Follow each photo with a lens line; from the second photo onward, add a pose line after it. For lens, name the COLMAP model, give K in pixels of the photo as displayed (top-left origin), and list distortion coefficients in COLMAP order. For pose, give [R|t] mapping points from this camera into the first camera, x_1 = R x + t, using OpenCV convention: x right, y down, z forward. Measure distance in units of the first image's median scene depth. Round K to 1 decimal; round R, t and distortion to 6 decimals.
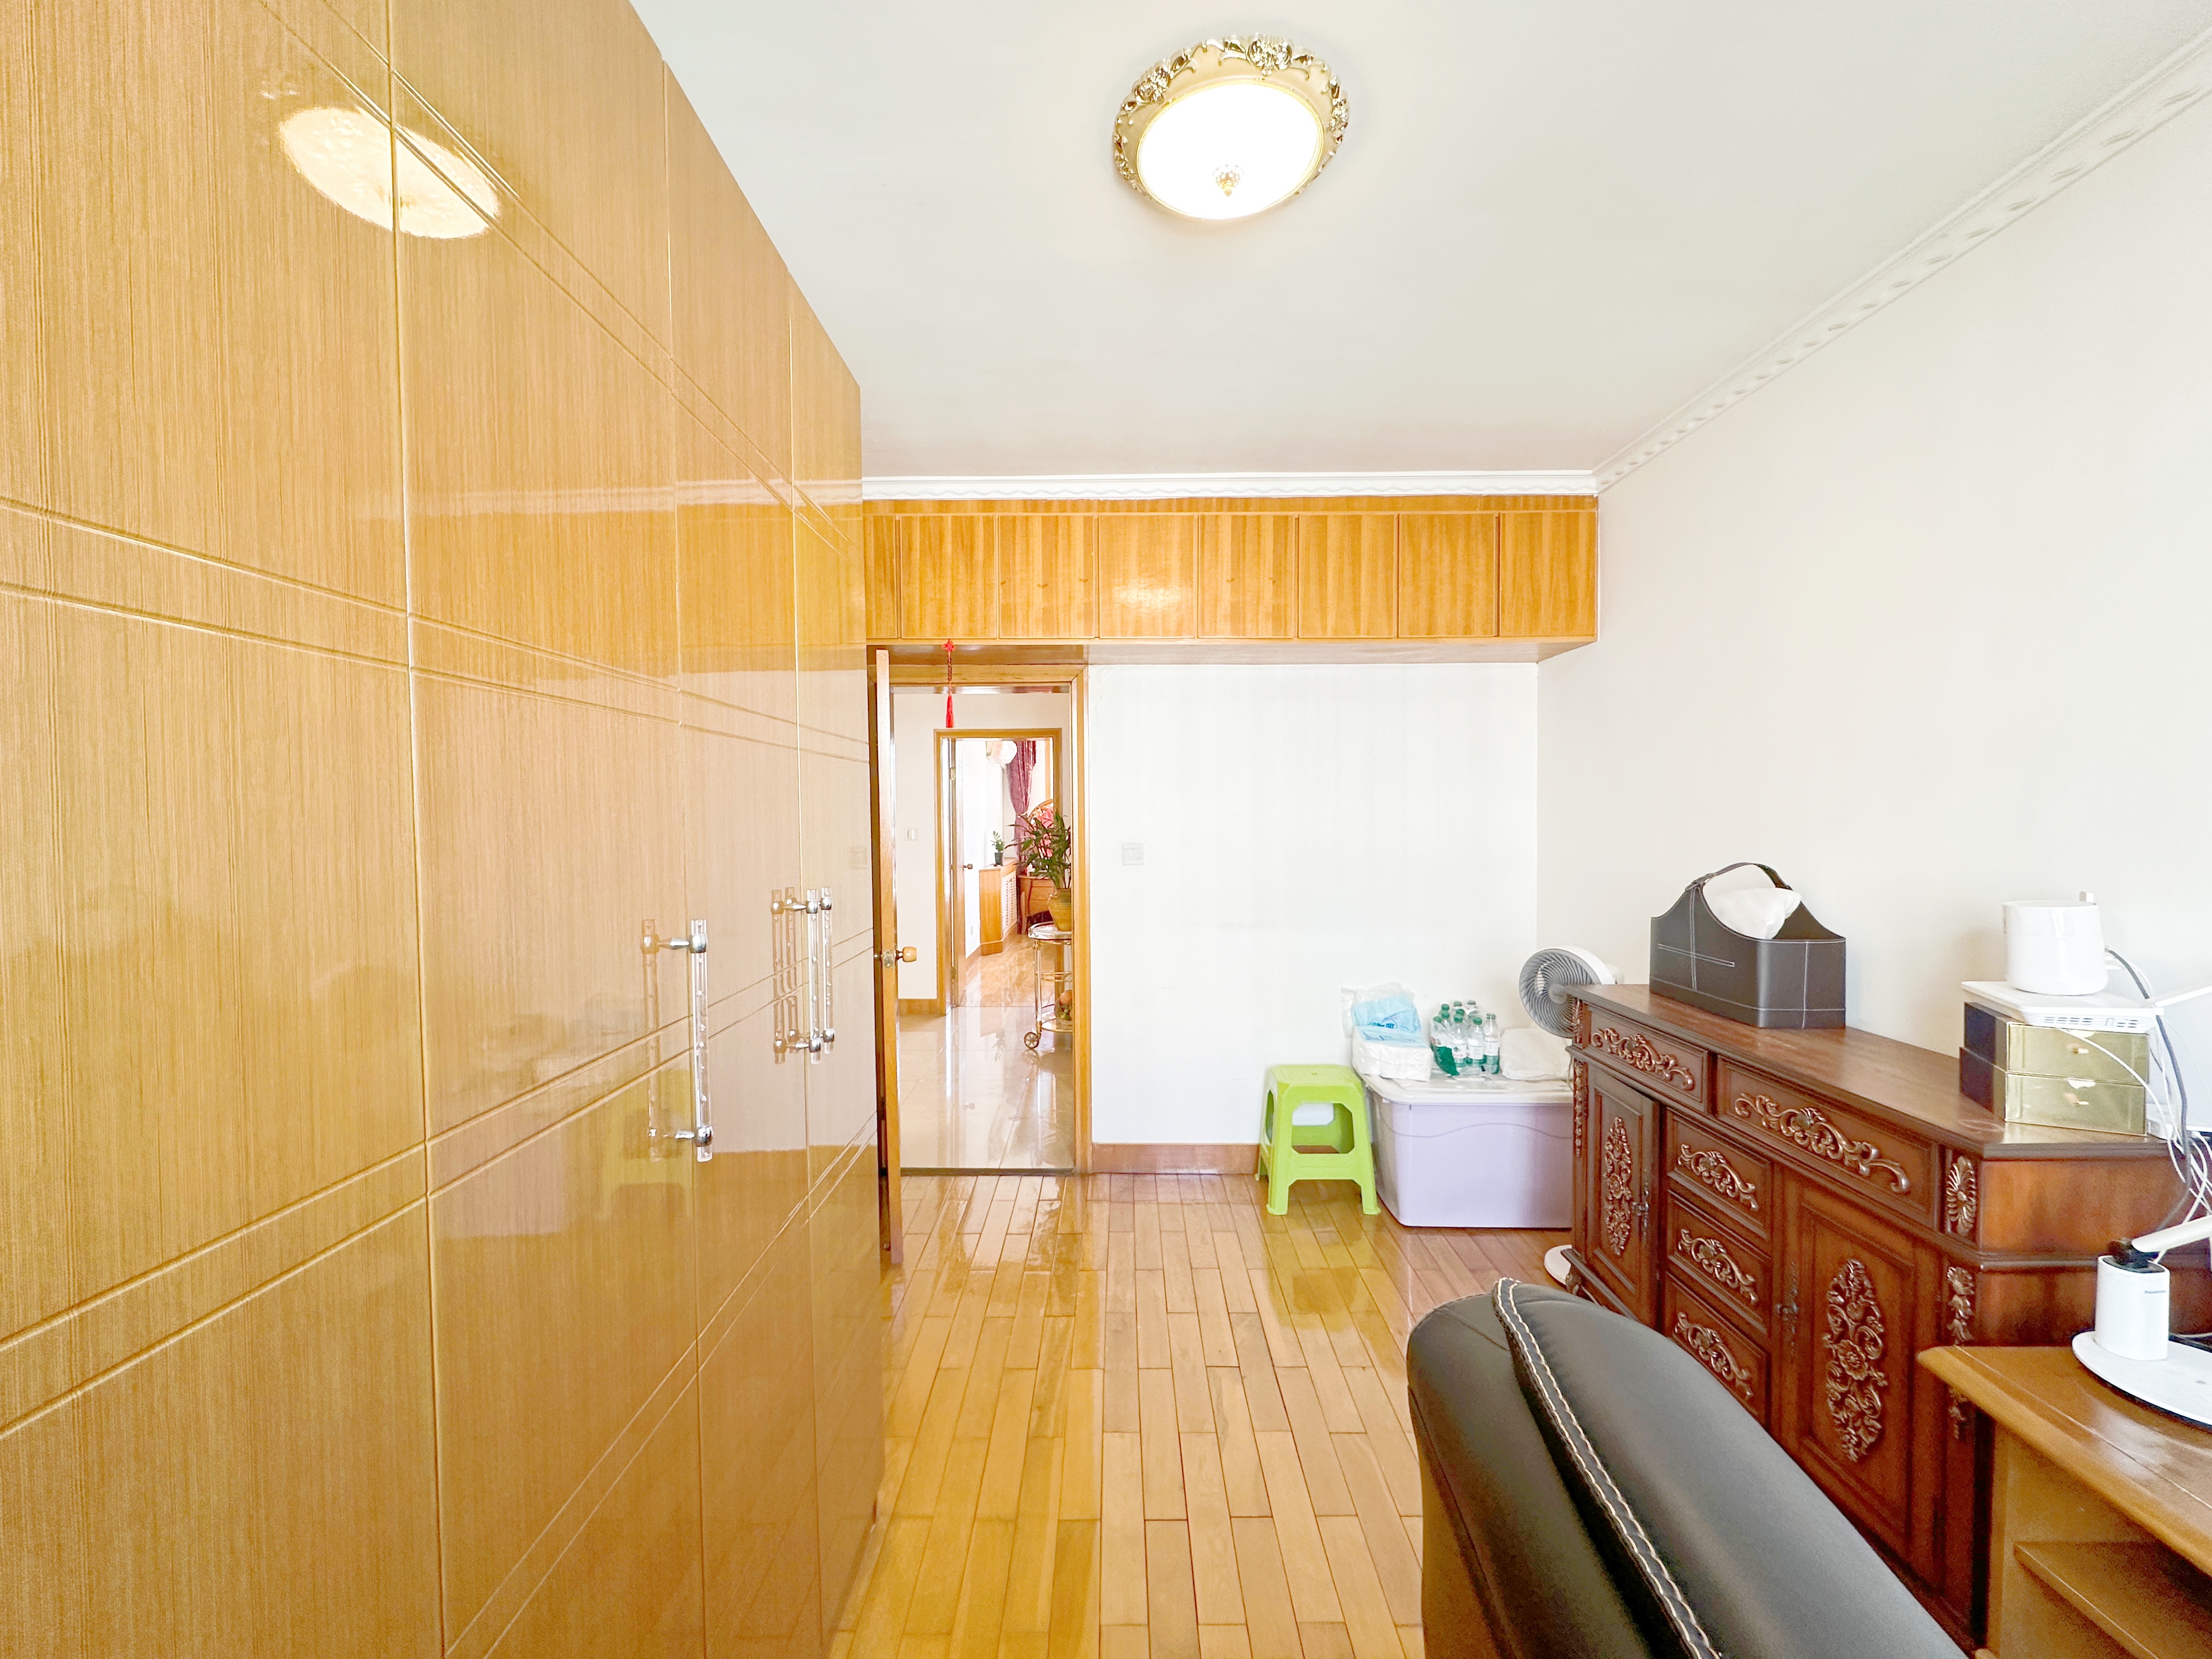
lens RADIAL K [[887.5, 0, 1105.9], [0, 887.5, 832.9], [0, 0, 1]] dist [0.001089, -0.000125]
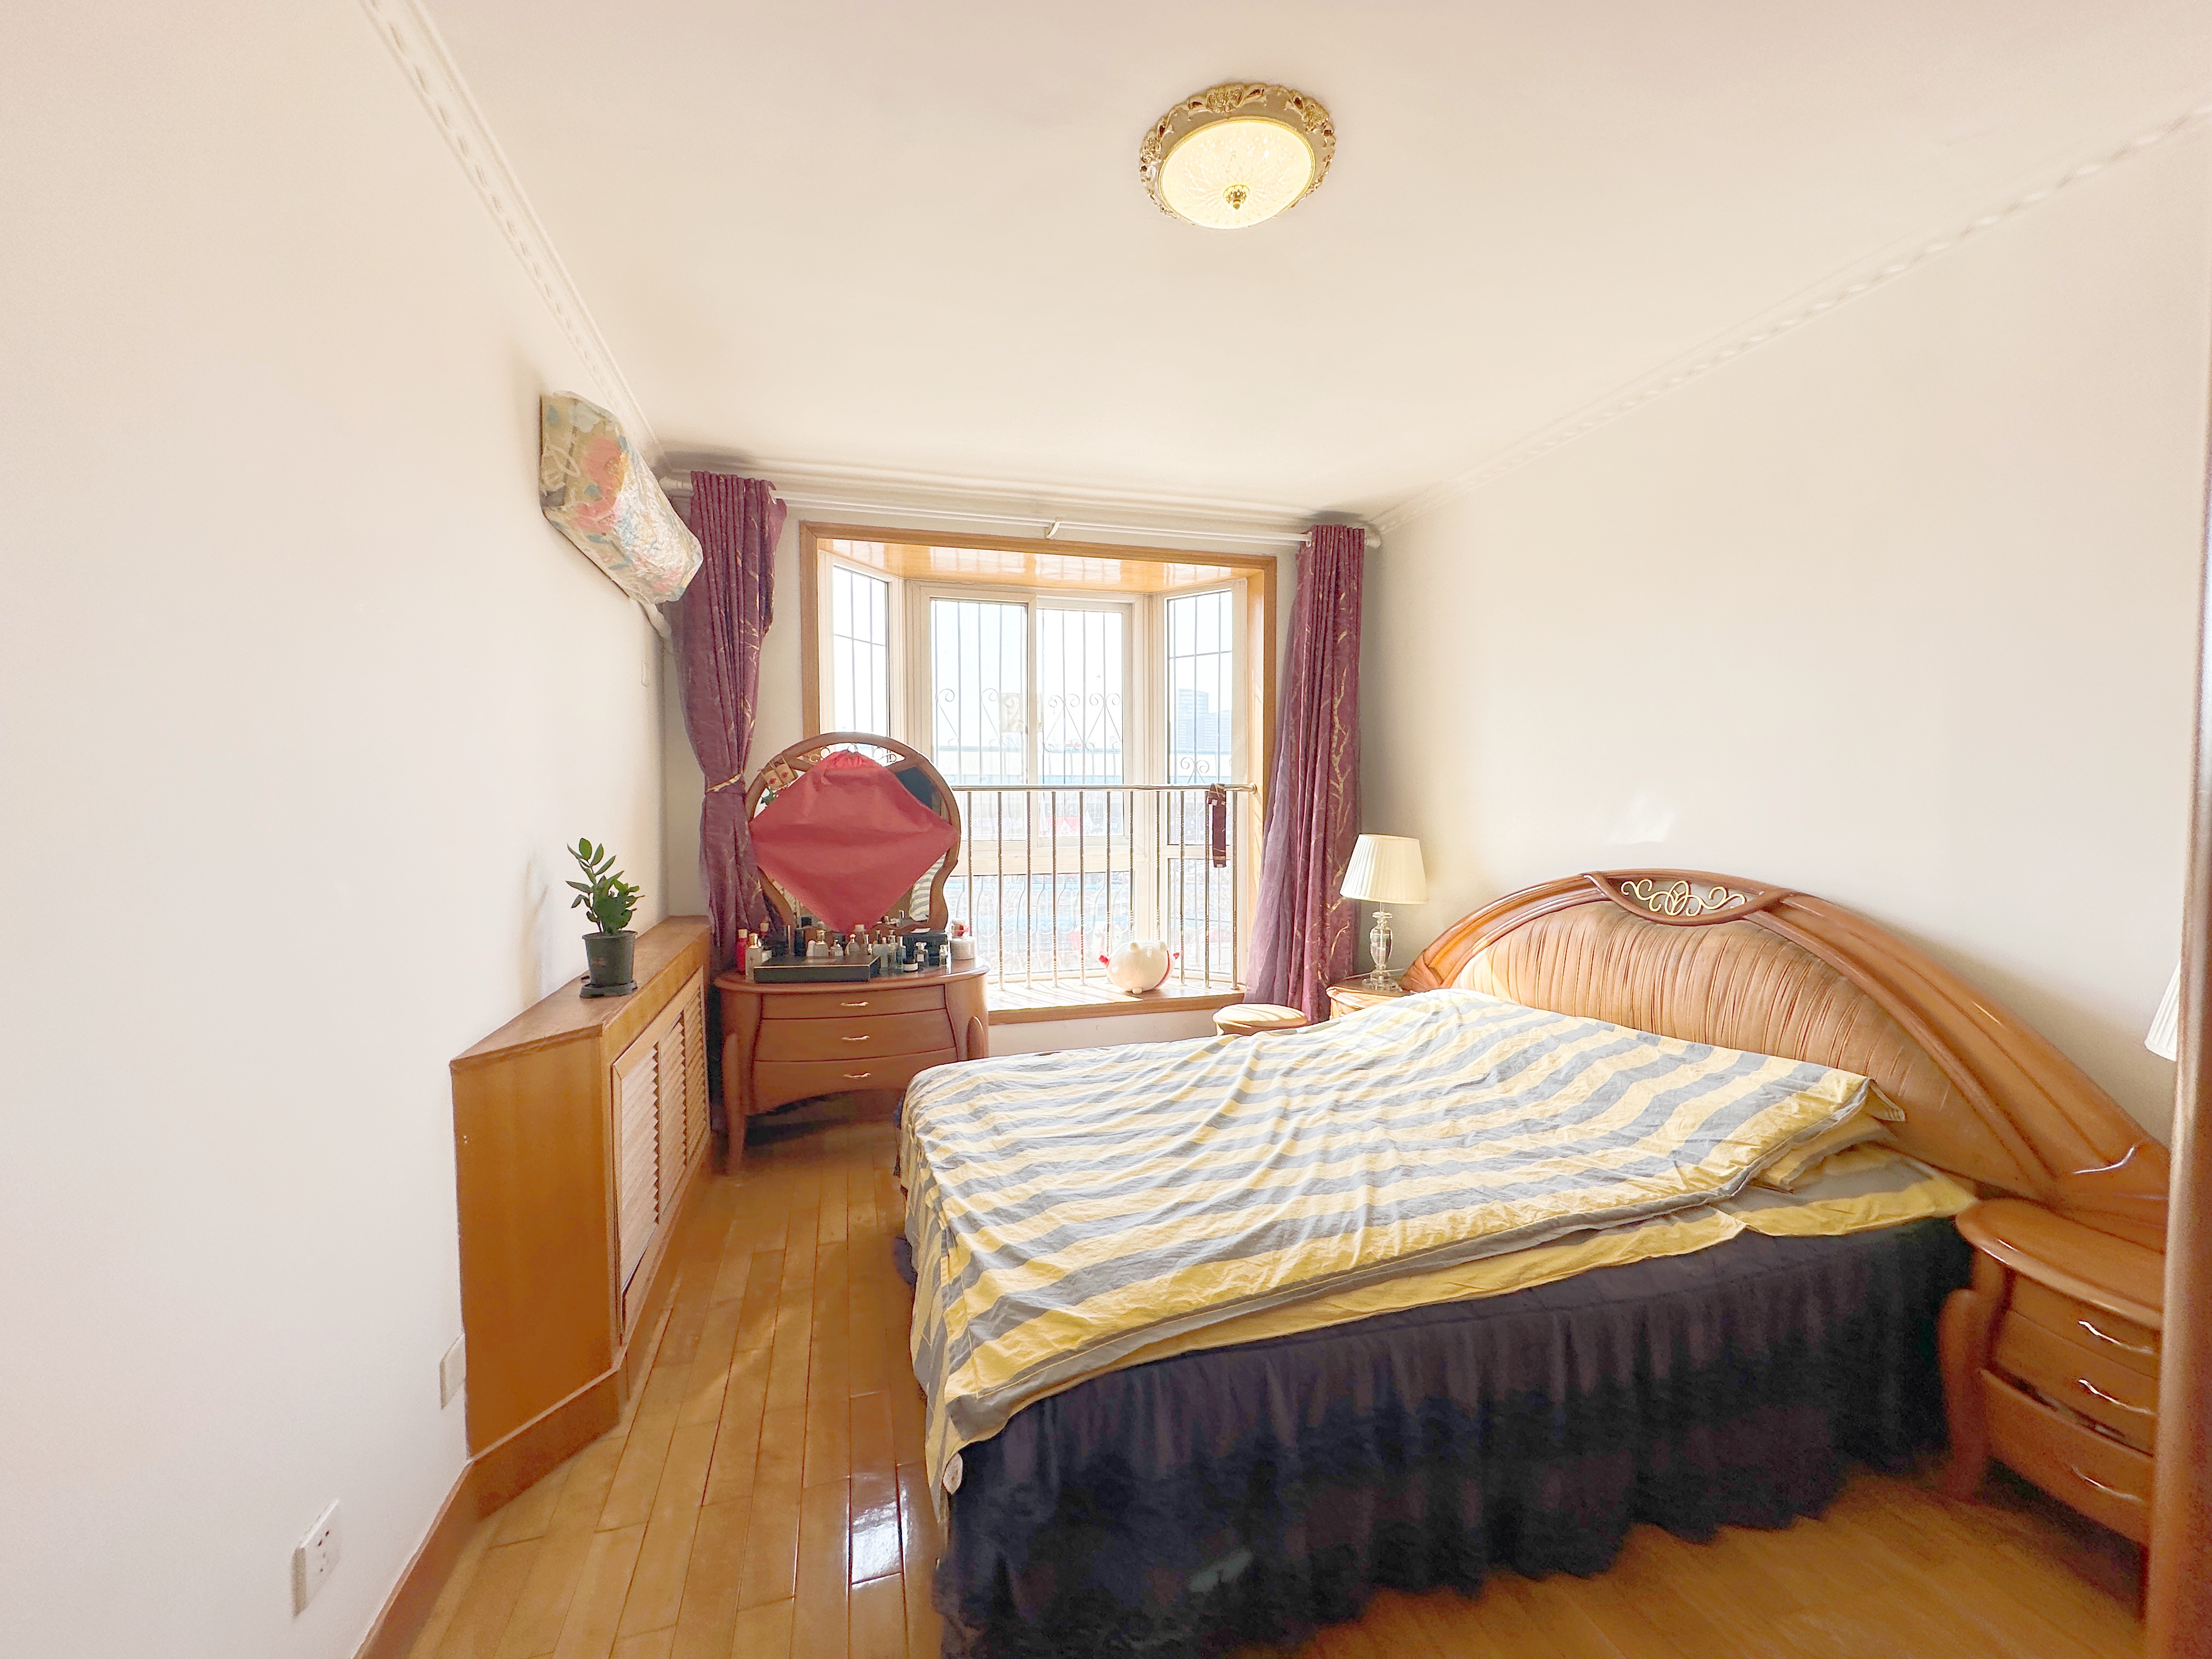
lens RADIAL K [[887.5, 0, 1103.2], [0, 887.5, 834.1], [0, 0, 1]] dist [0.001089, -0.000125]
pose [[0.957888, -0.008095, 0.287030, -0.064184], [0.003638, 0.999864, 0.016058, -0.007211], [-0.287121, -0.014337, 0.957787, 0.747209]]
